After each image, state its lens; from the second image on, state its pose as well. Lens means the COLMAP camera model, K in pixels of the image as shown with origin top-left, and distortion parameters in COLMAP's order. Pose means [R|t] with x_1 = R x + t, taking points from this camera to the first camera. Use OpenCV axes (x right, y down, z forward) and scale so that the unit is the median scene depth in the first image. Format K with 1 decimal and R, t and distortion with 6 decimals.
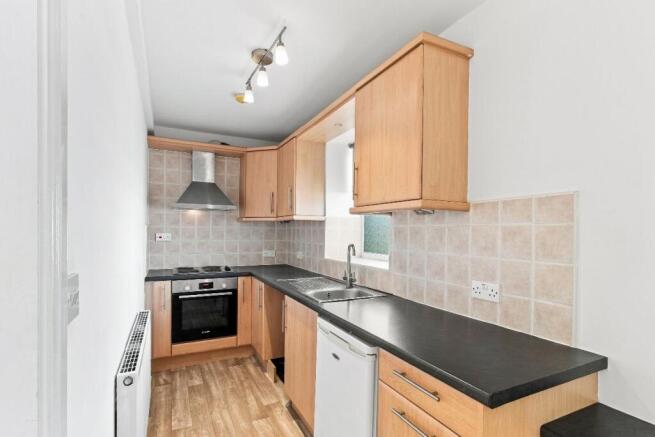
lens RADIAL K [[318.7, 0, 327.7], [0, 318.7, 235.3], [0, 0, 1]] dist [-0.002193, -0.000216]
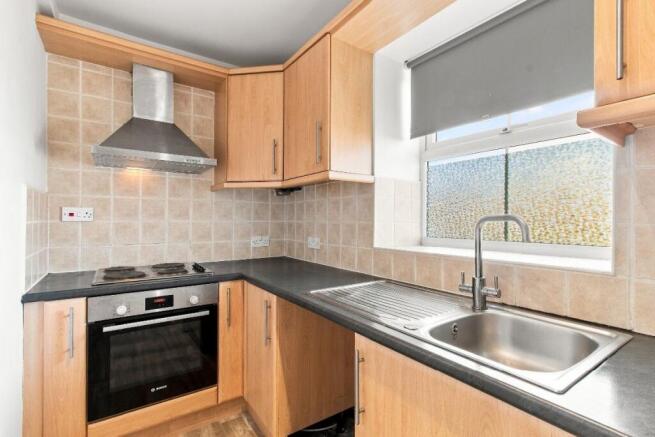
lens RADIAL K [[308.3, 0, 327.5], [0, 308.3, 218.5], [0, 0, 1]] dist [0.002333, 0.000338]
pose [[0.989370, -0.006560, 0.145270, -0.167360], [0.008600, 0.999873, -0.013419, 0.024744], [-0.145164, 0.014525, 0.989301, 0.419031]]
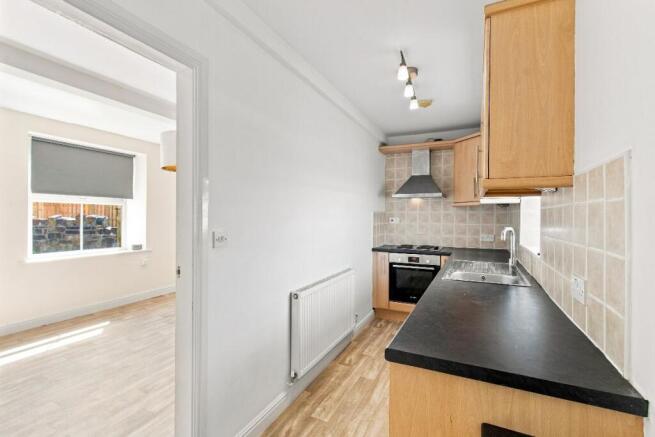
lens RADIAL K [[299.7, 0, 327.5], [0, 299.7, 218.5], [0, 0, 1]] dist [0.000512, 0.000032]
pose [[0.602054, 0.001109, -0.798455, 0.324758], [-0.006648, 0.999971, -0.003624, 0.004739], [0.798428, 0.007489, 0.602044, 0.034671]]
